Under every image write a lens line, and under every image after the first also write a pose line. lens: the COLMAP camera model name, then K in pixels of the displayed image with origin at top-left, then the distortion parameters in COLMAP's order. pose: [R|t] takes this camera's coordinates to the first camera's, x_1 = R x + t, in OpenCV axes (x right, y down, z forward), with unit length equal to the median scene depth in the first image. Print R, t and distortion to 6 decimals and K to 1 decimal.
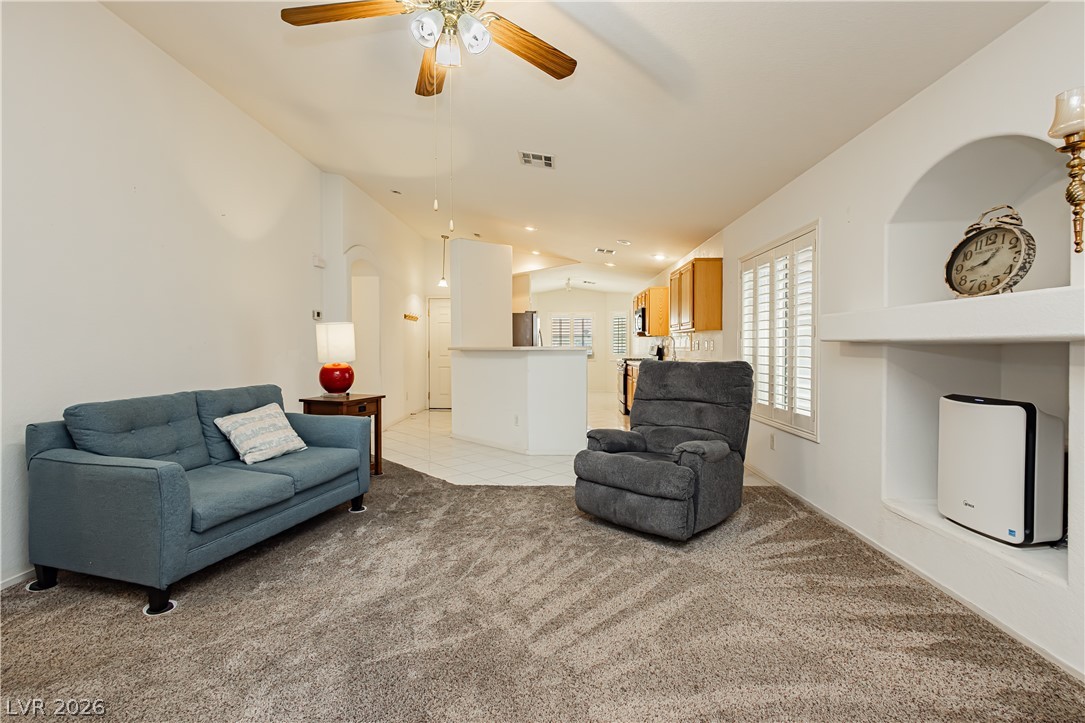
lens RADIAL K [[509.7, 0, 545.3], [0, 509.7, 354.4], [0, 0, 1]] dist [0.004576, -0.000874]
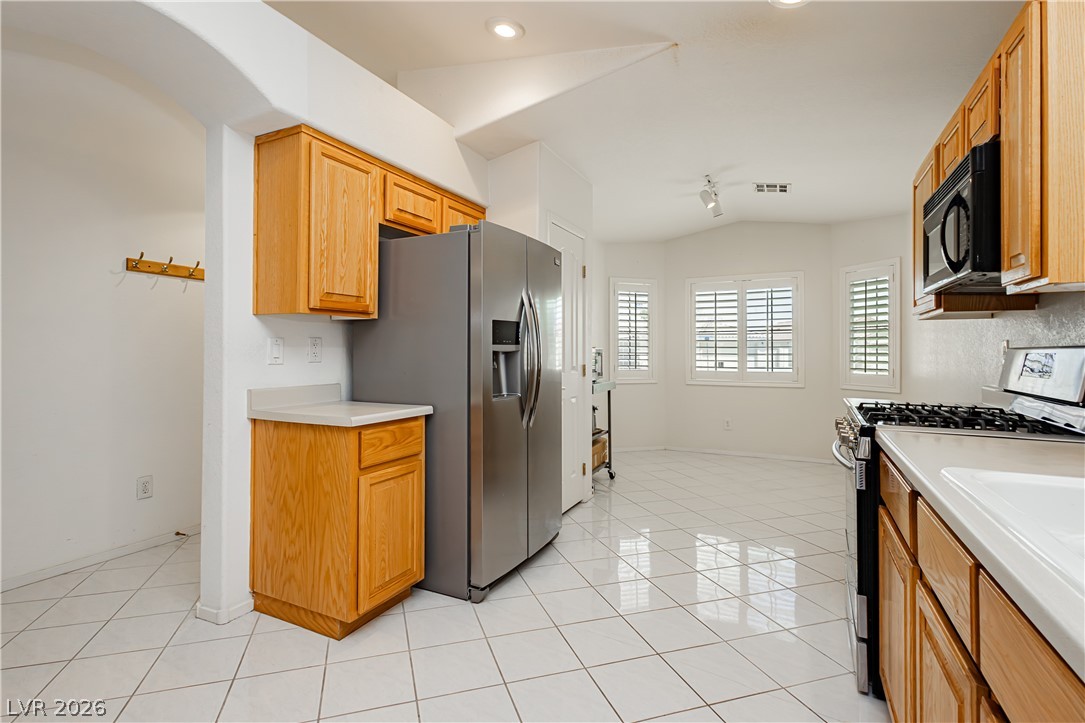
lens RADIAL K [[509.7, 0, 530.8], [0, 509.7, 345.8], [0, 0, 1]] dist [0.004576, -0.000874]
pose [[0.895113, -0.000900, -0.445839, 0.346021], [-0.006955, 0.999848, -0.015983, -0.037922], [0.445786, 0.017407, 0.894970, 2.060680]]
